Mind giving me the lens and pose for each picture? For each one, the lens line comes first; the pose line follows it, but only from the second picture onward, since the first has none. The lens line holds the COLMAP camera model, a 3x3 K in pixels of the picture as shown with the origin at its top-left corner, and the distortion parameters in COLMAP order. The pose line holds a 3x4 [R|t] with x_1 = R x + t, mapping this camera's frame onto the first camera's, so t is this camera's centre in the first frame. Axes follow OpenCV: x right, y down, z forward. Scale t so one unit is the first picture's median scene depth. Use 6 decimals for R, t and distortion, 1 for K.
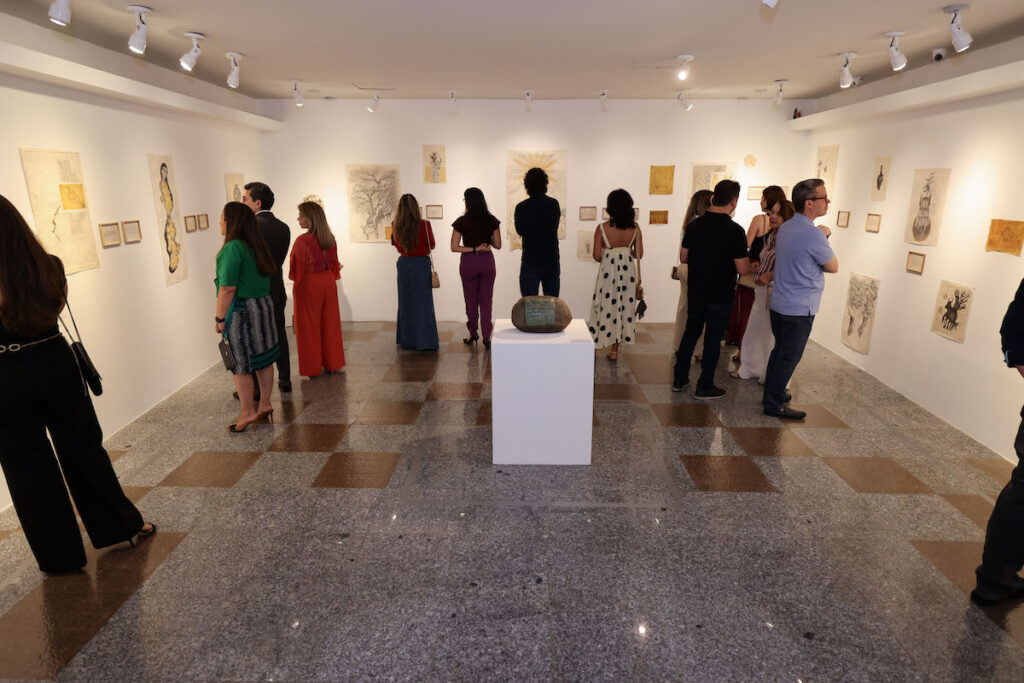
lens RADIAL K [[587.0, 0, 512.6], [0, 587.0, 345.9], [0, 0, 1]] dist [0.007363, -0.000440]
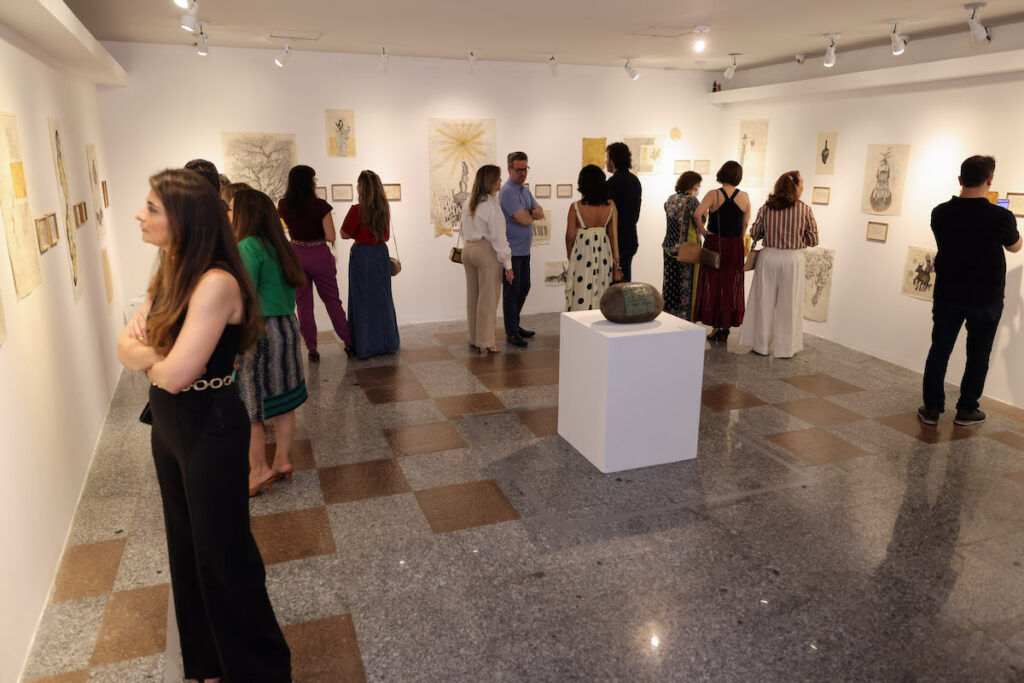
lens RADIAL K [[700.5, 0, 512.0], [0, 700.5, 342.4], [0, 0, 1]] dist [-0.006270, 0.005049]
pose [[0.935092, -0.091569, 0.342372, -0.346418], [0.094657, 0.995480, 0.007718, -0.011751], [-0.341531, 0.025191, 0.939533, 0.032146]]
